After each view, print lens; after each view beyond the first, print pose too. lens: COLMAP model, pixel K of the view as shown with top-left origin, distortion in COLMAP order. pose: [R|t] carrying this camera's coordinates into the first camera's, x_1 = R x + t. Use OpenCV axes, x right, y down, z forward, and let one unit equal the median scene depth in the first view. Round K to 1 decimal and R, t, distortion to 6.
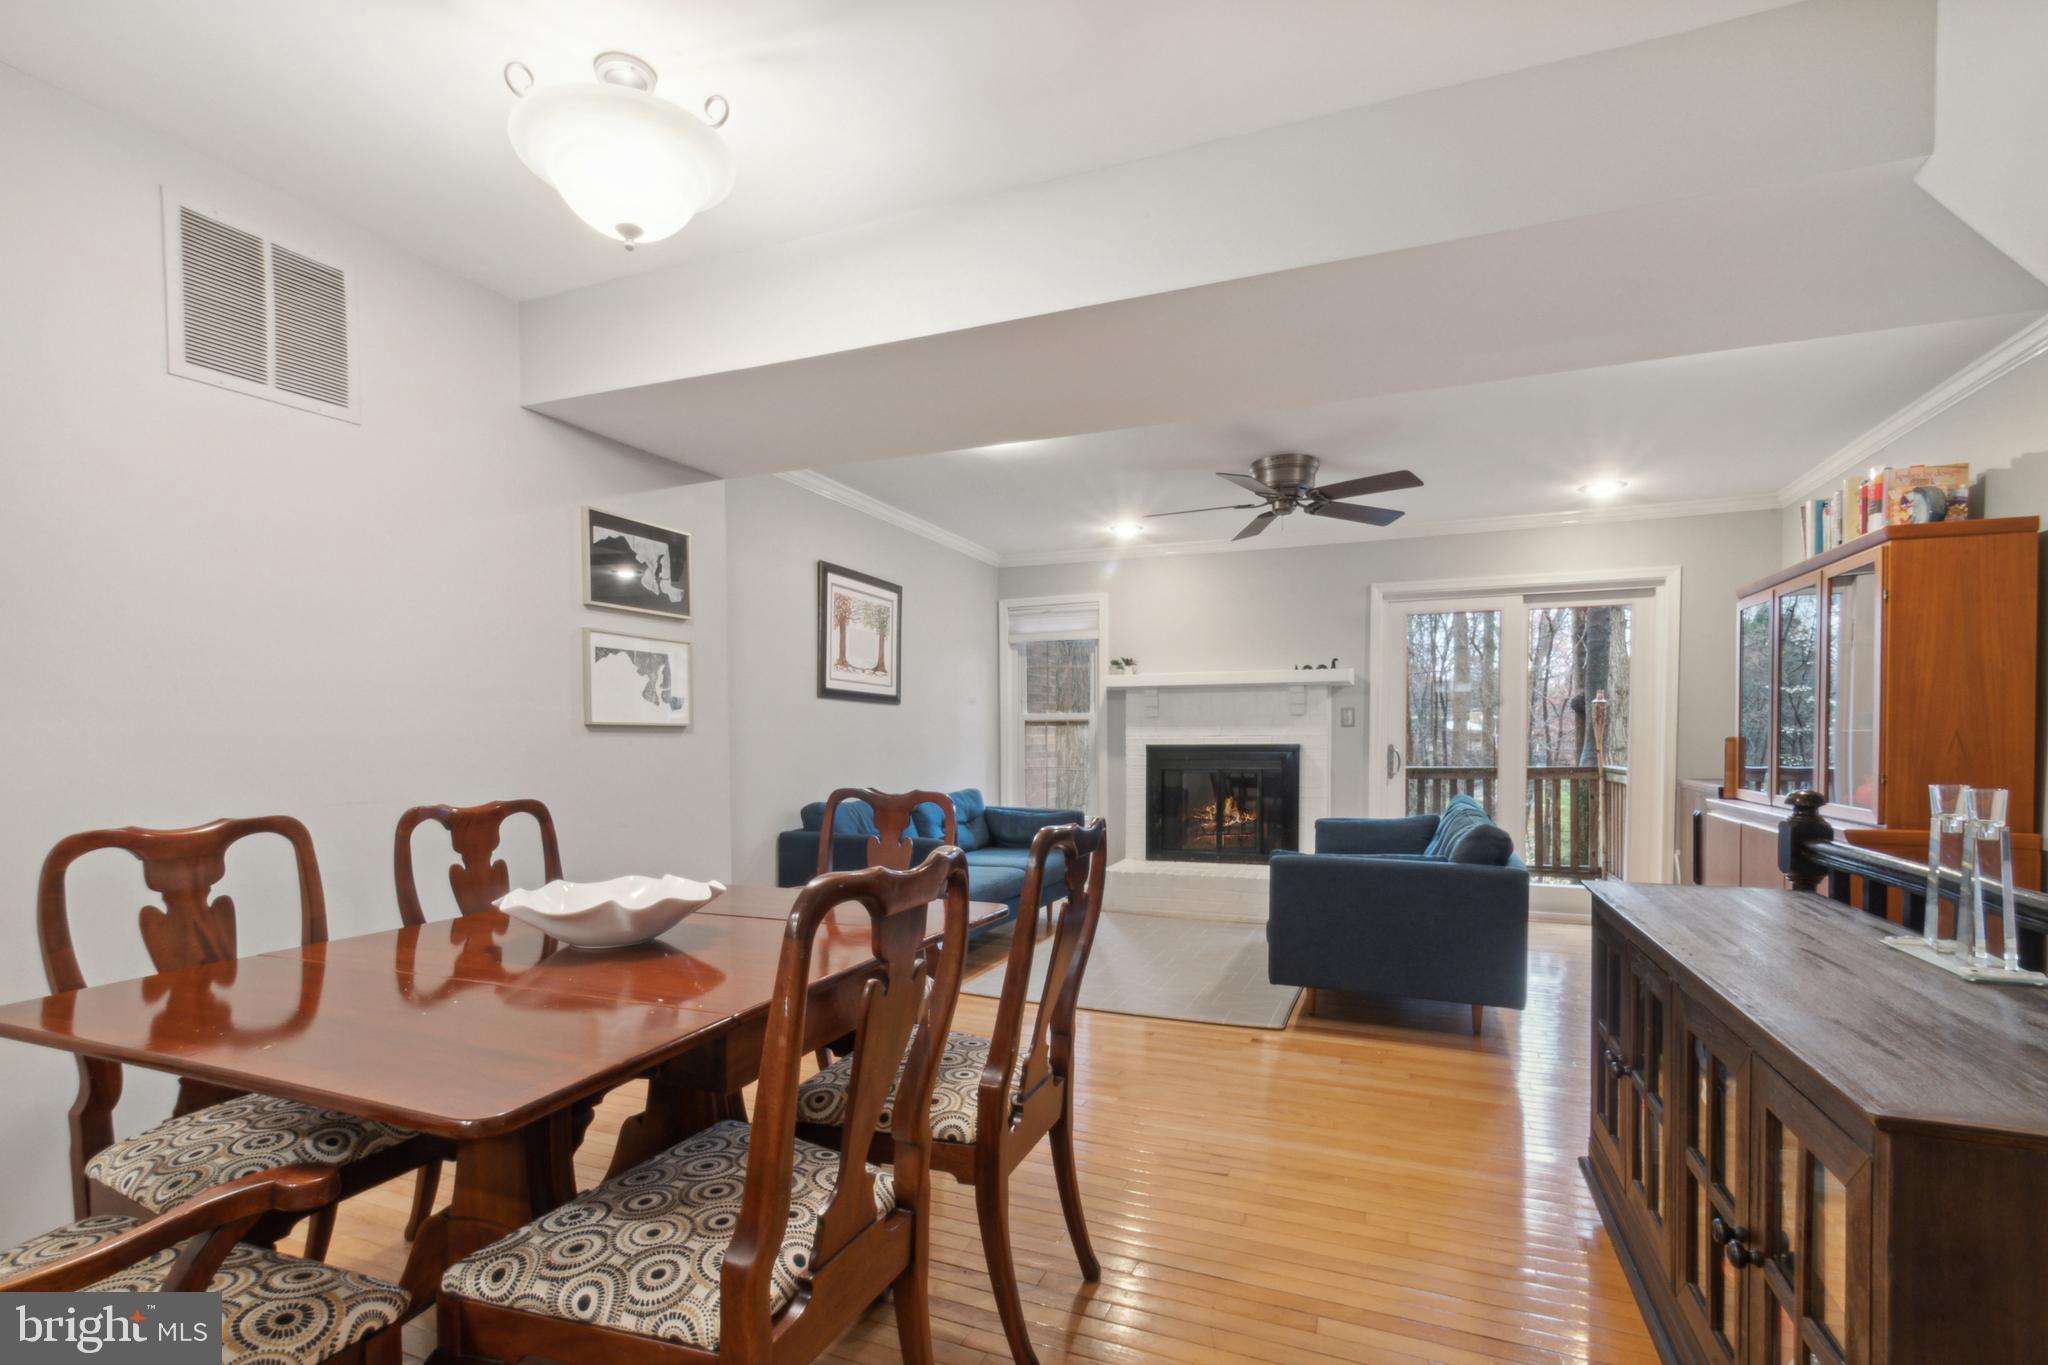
lens RADIAL K [[940.1, 0, 1024.8], [0, 940.1, 768.8], [0, 0, 1]] dist [-0.002553, -0.001187]
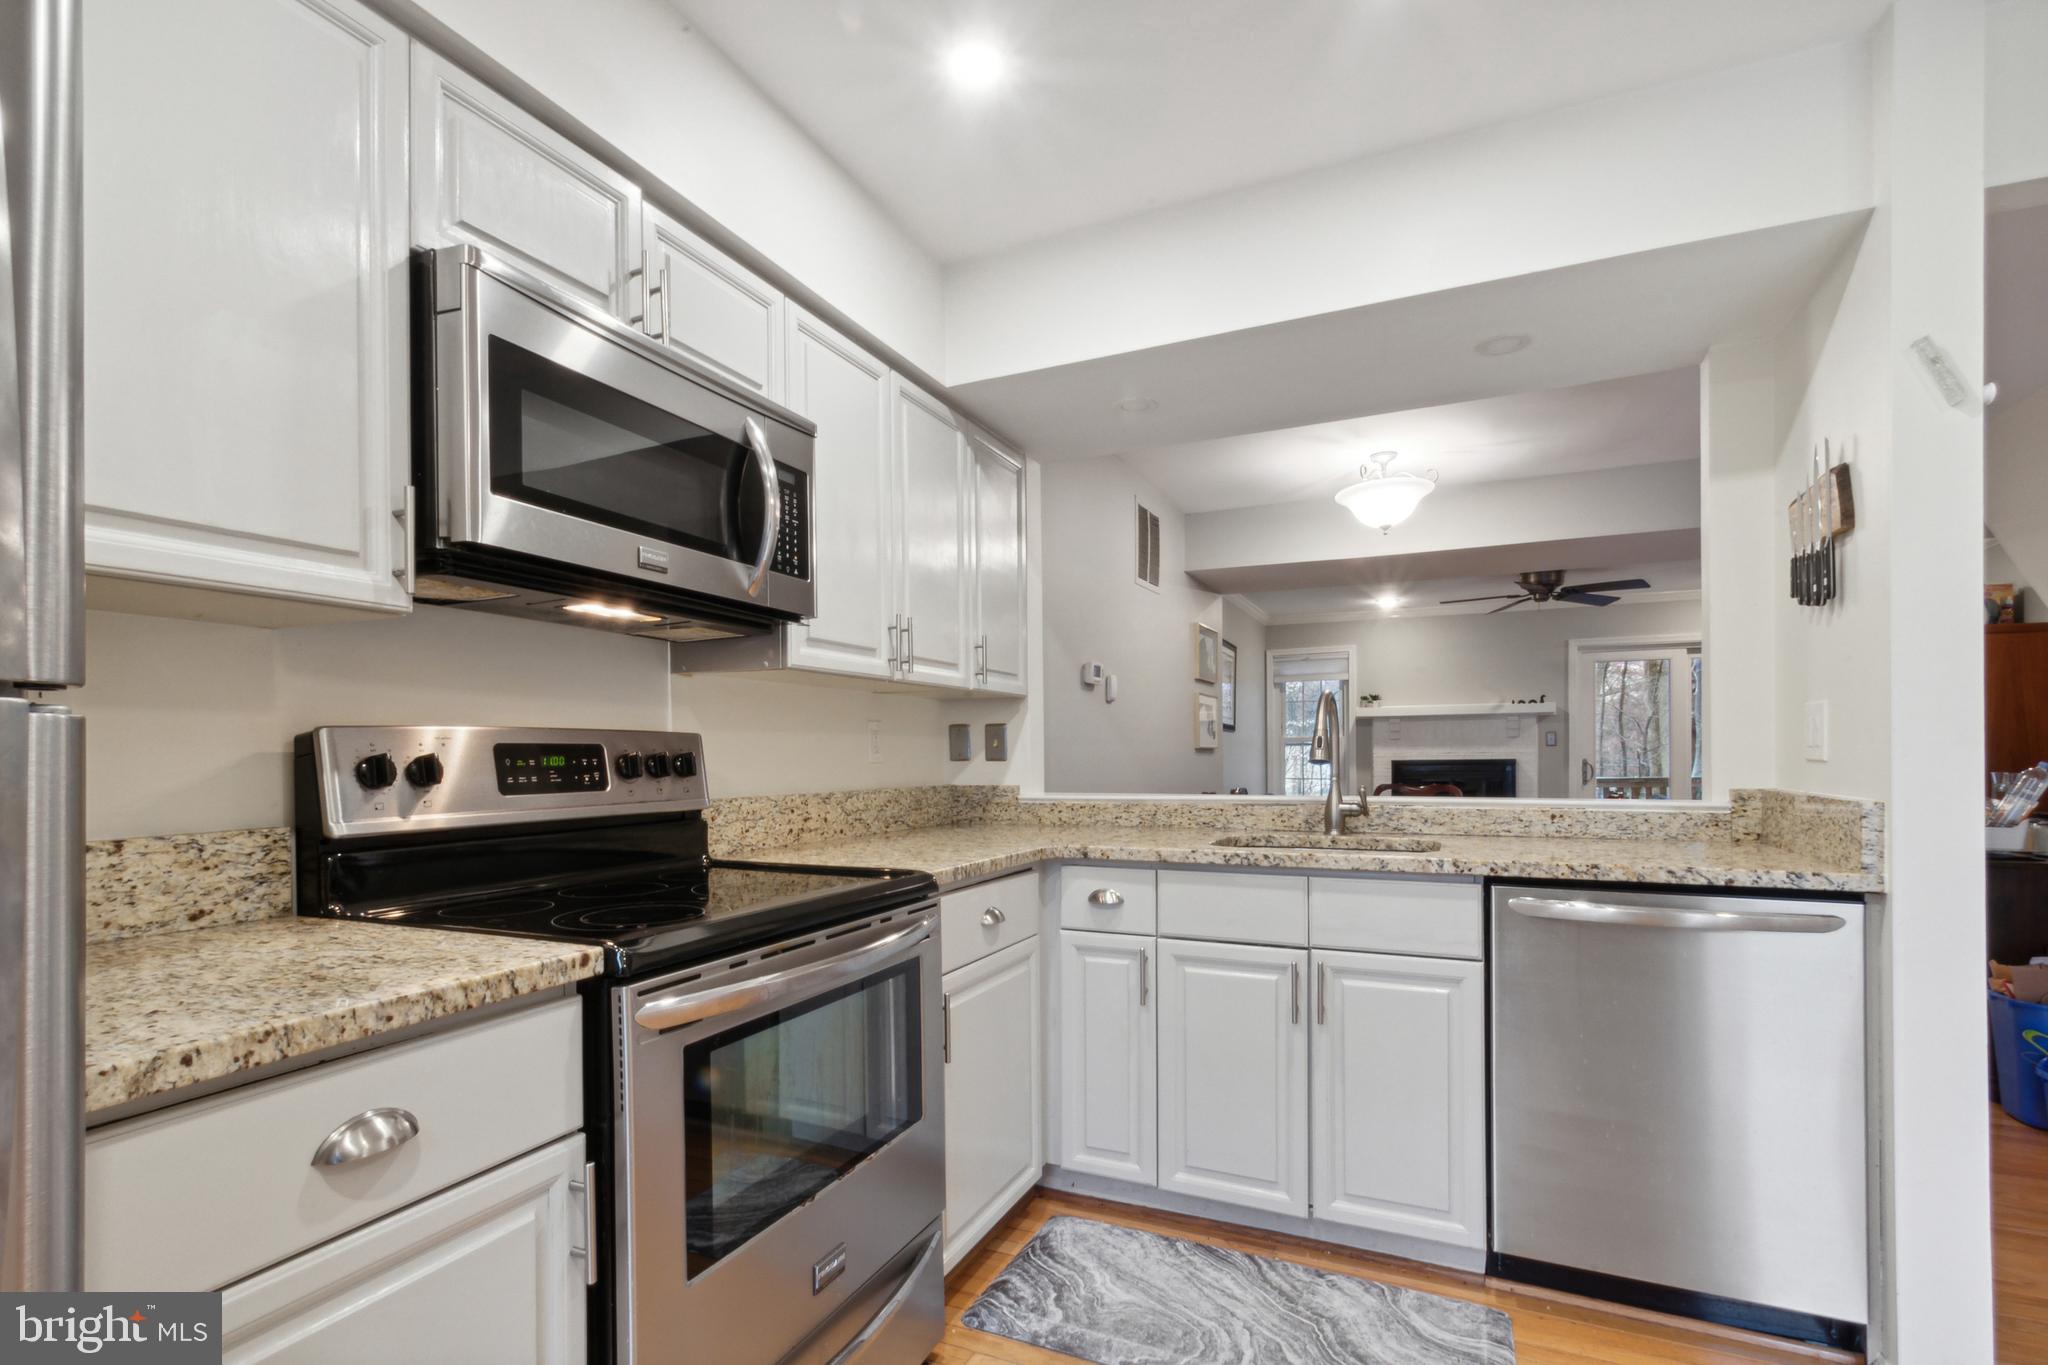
lens RADIAL K [[940.1, 0, 1045.9], [0, 940.1, 751.3], [0, 0, 1]] dist [-0.002553, -0.001187]
pose [[0.999560, -0.004894, -0.029269, -0.341146], [0.003707, 0.999174, -0.040476, 0.014728], [0.029443, 0.040350, 0.998752, -0.361363]]
